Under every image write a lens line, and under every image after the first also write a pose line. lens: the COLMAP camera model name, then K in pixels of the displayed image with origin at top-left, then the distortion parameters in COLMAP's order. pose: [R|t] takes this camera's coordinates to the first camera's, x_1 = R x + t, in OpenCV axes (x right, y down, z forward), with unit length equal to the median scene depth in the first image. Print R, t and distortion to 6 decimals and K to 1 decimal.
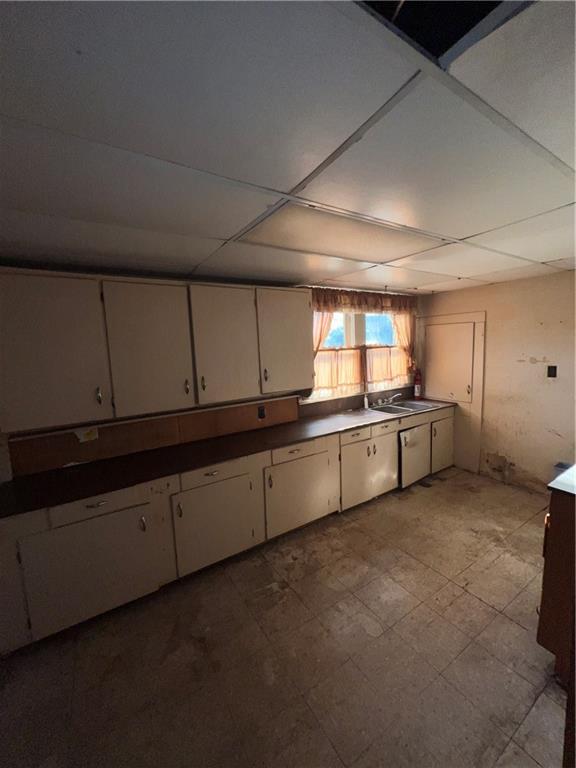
lens RADIAL K [[309.4, 0, 290.5], [0, 309.4, 381.3], [0, 0, 1]] dist [-0.005142, 0.001103]
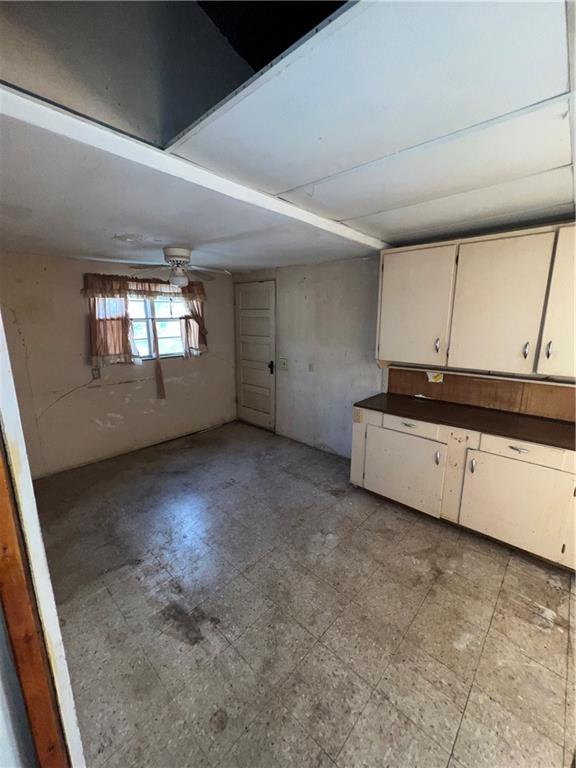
lens RADIAL K [[309.4, 0, 290.6], [0, 309.4, 380.5], [0, 0, 1]] dist [-0.005142, 0.001103]
pose [[0.260906, 0.236272, -0.936004, 0.270070], [-0.117611, 0.970144, 0.212106, -0.006244], [0.958173, 0.054744, 0.280904, 0.075987]]
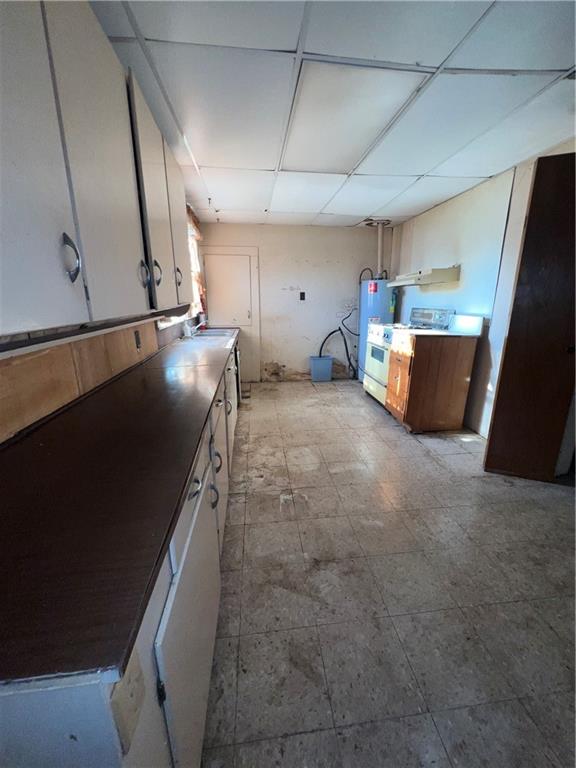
lens RADIAL K [[309.4, 0, 291.5], [0, 309.4, 381.3], [0, 0, 1]] dist [-0.005142, 0.001103]
pose [[0.439217, -0.200163, 0.875799, -0.582157], [0.086768, 0.979757, 0.180409, 0.100644], [-0.894181, -0.003248, 0.447693, 0.397373]]
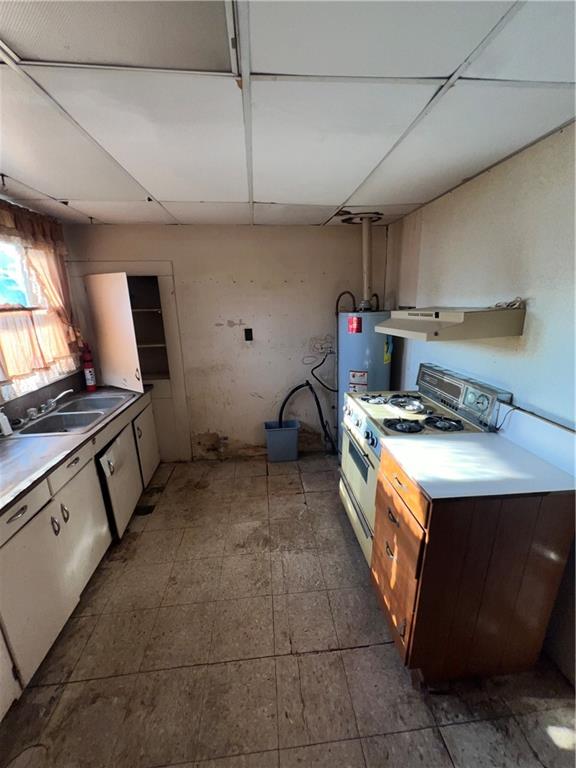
lens RADIAL K [[309.4, 0, 291.3], [0, 309.4, 381.5], [0, 0, 1]] dist [-0.005142, 0.001103]
pose [[0.453880, -0.205192, 0.867115, 0.048555], [0.102811, 0.978685, 0.177779, -0.048228], [-0.885112, 0.008459, 0.465302, 0.456641]]
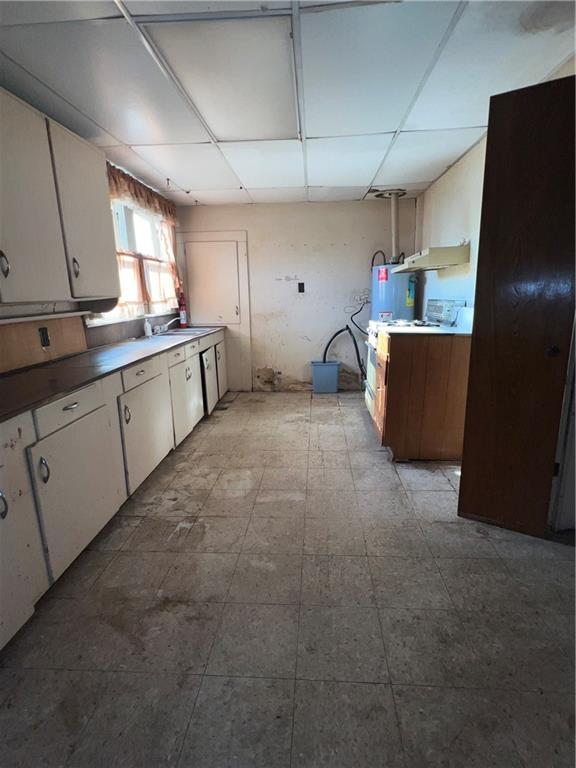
lens RADIAL K [[385.5, 0, 292.0], [0, 385.5, 380.5], [0, 0, 1]] dist [-0.004568, 0.000236]
pose [[0.591590, -0.155627, 0.791076, -0.442561], [0.089489, 0.987805, 0.127407, 0.138056], [-0.801257, -0.004580, 0.598303, 0.130004]]
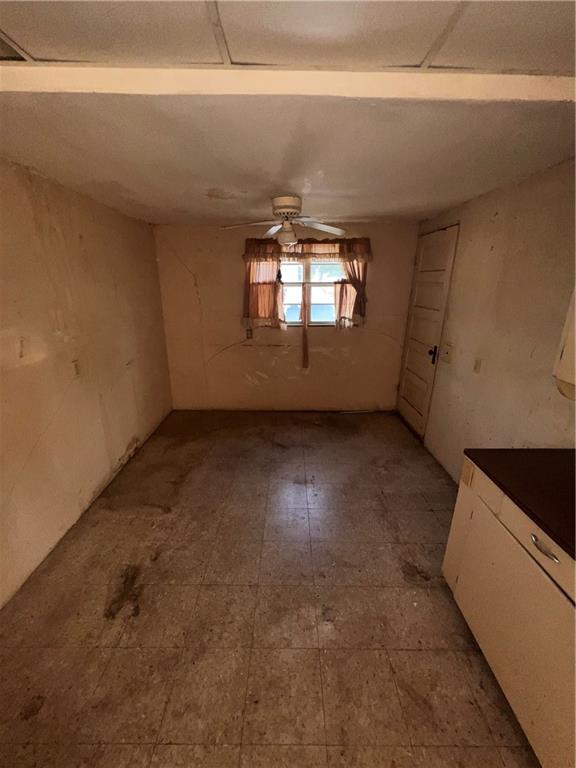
lens RADIAL K [[309.4, 0, 291.5], [0, 309.4, 380.9], [0, 0, 1]] dist [-0.005142, 0.001103]
pose [[-0.531553, 0.297099, -0.793211, -0.024089], [-0.074808, 0.916341, 0.393348, -0.036781], [0.843715, 0.268424, -0.464859, 0.485498]]
